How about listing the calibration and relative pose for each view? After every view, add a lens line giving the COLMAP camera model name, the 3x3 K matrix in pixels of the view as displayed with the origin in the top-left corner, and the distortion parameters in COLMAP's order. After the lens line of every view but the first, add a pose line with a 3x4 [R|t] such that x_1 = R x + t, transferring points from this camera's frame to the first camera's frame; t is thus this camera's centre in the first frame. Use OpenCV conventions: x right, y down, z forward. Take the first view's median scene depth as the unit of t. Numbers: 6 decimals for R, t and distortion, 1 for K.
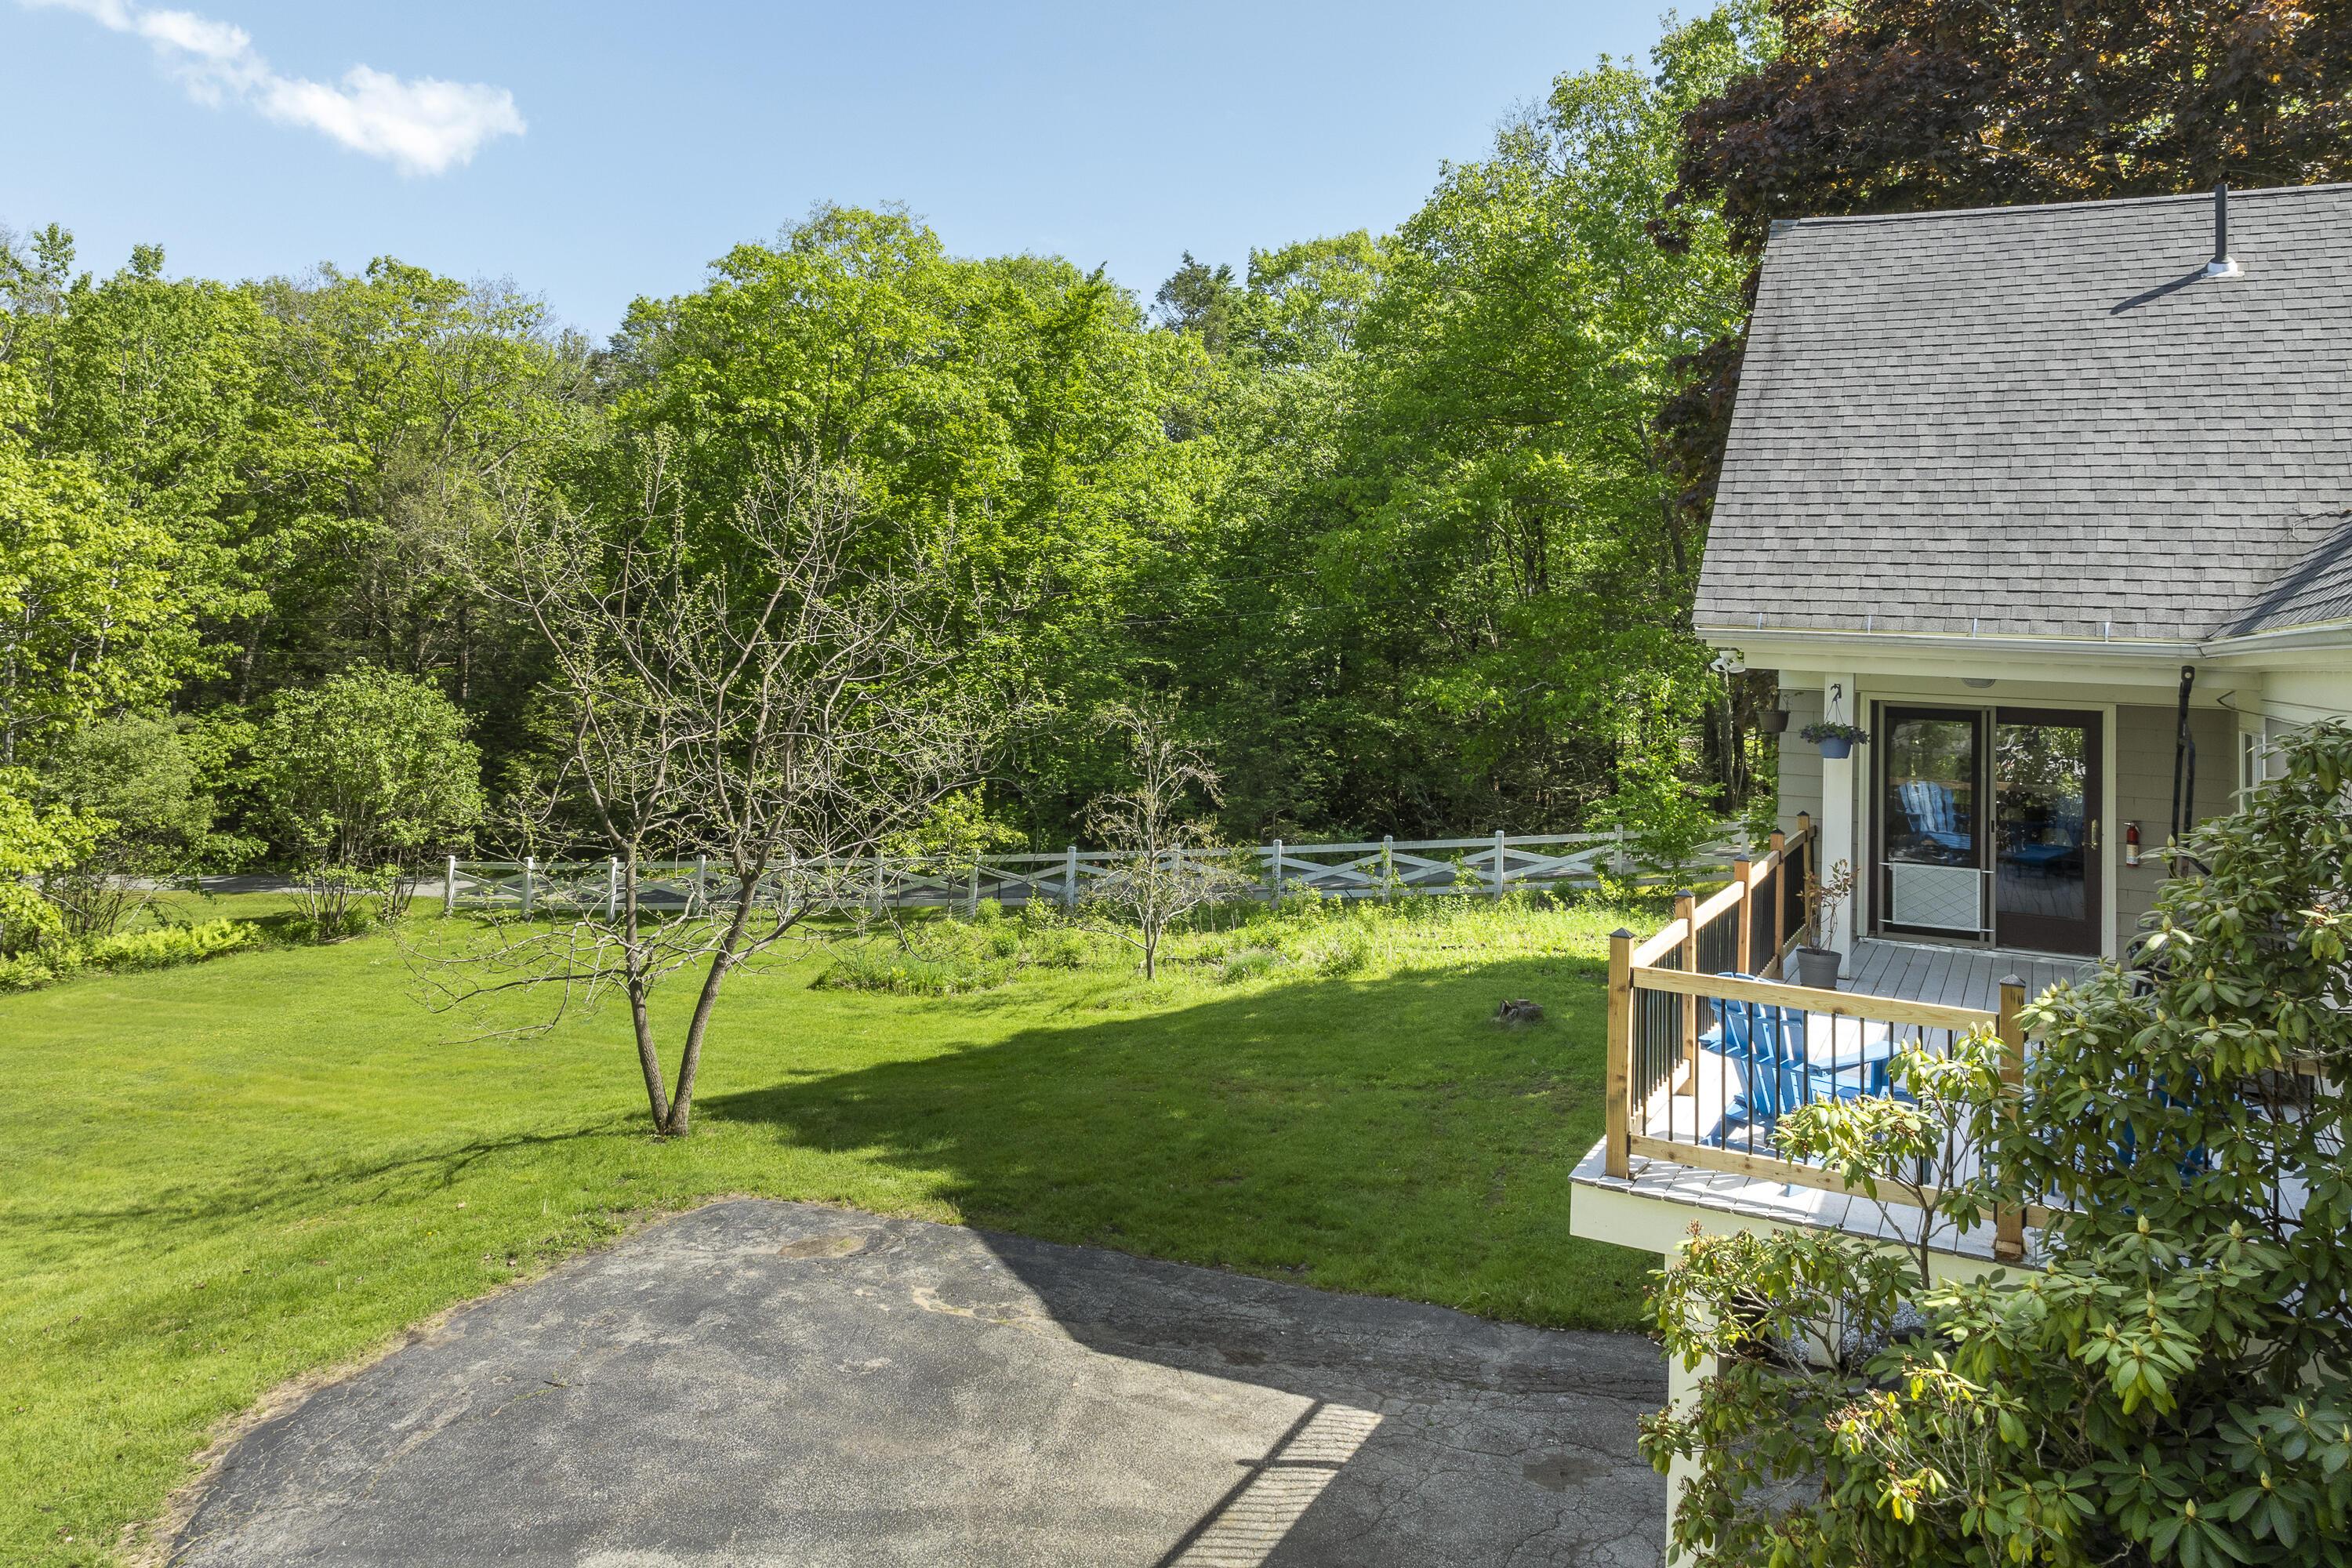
lens RADIAL K [[1619.9, 0, 1194.5], [0, 1619.9, 777.0], [0, 0, 1]] dist [0.006068, -0.001831]
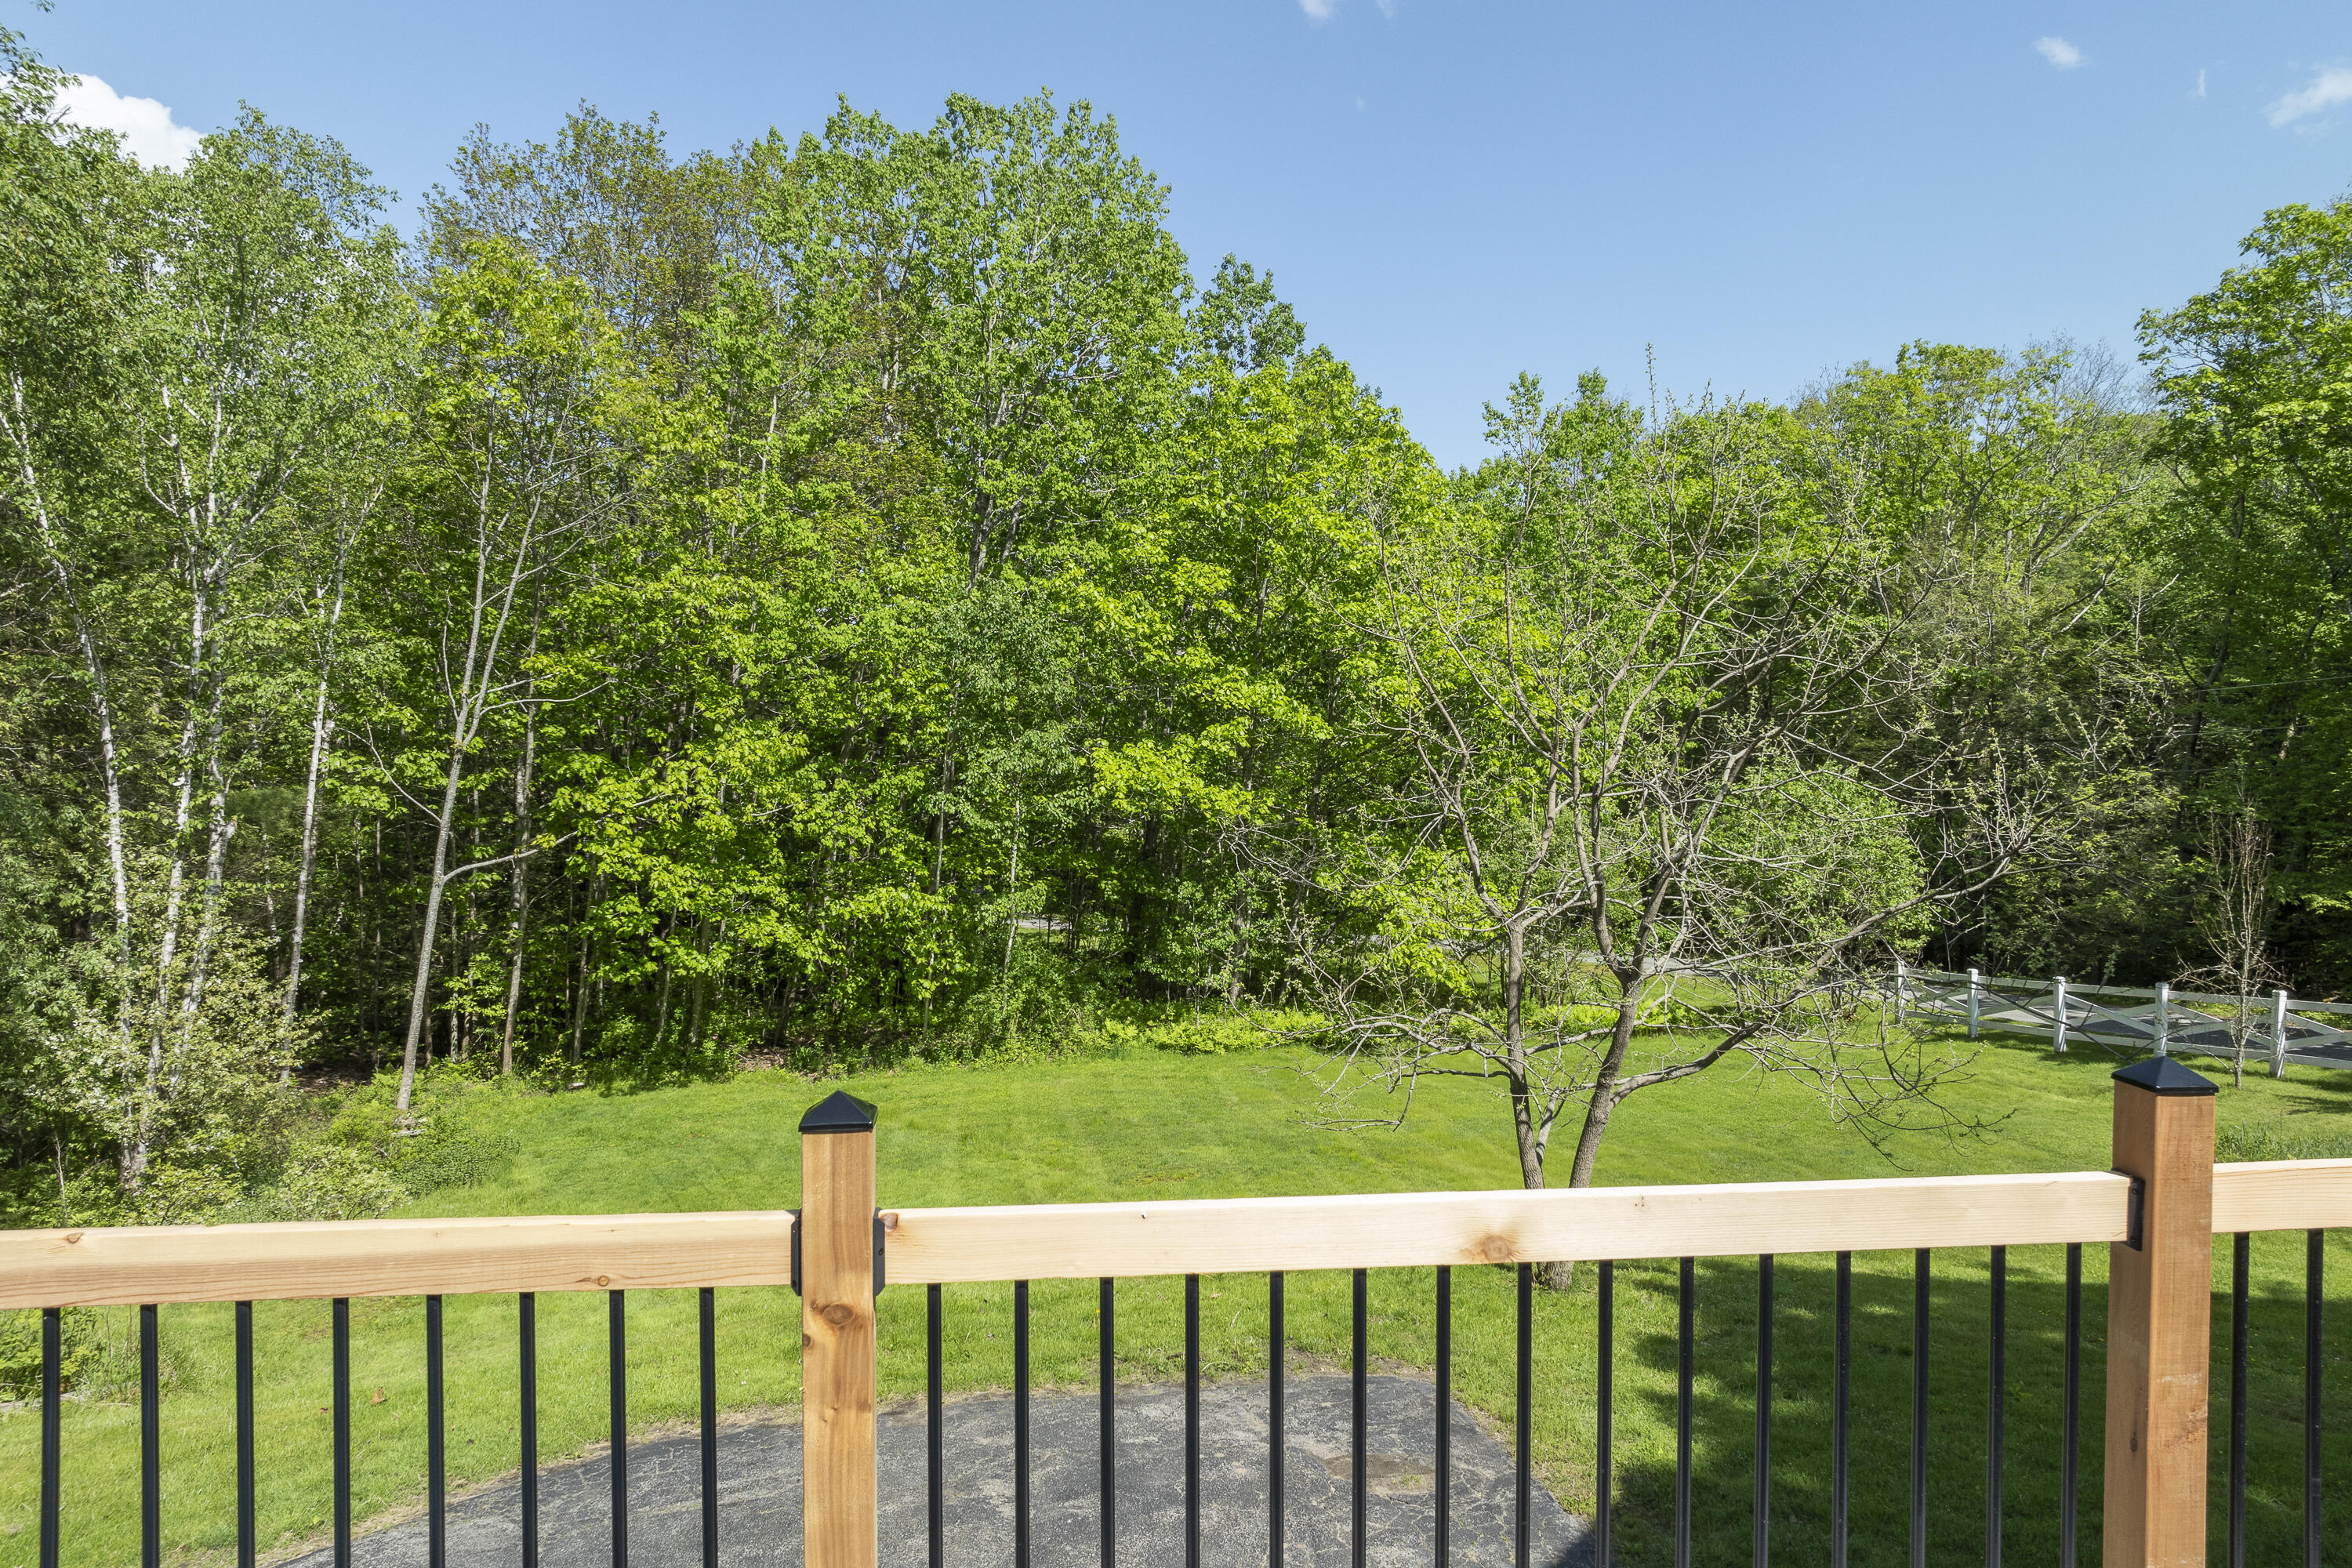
lens RADIAL K [[1619.9, 0, 1173.0], [0, 1619.9, 800.9], [0, 0, 1]] dist [0.006068, -0.001831]
pose [[0.550001, -0.000510, -0.835164, 0.092385], [-0.046272, 0.998445, -0.031083, 0.005722], [0.833881, 0.055741, 0.549122, 0.153704]]
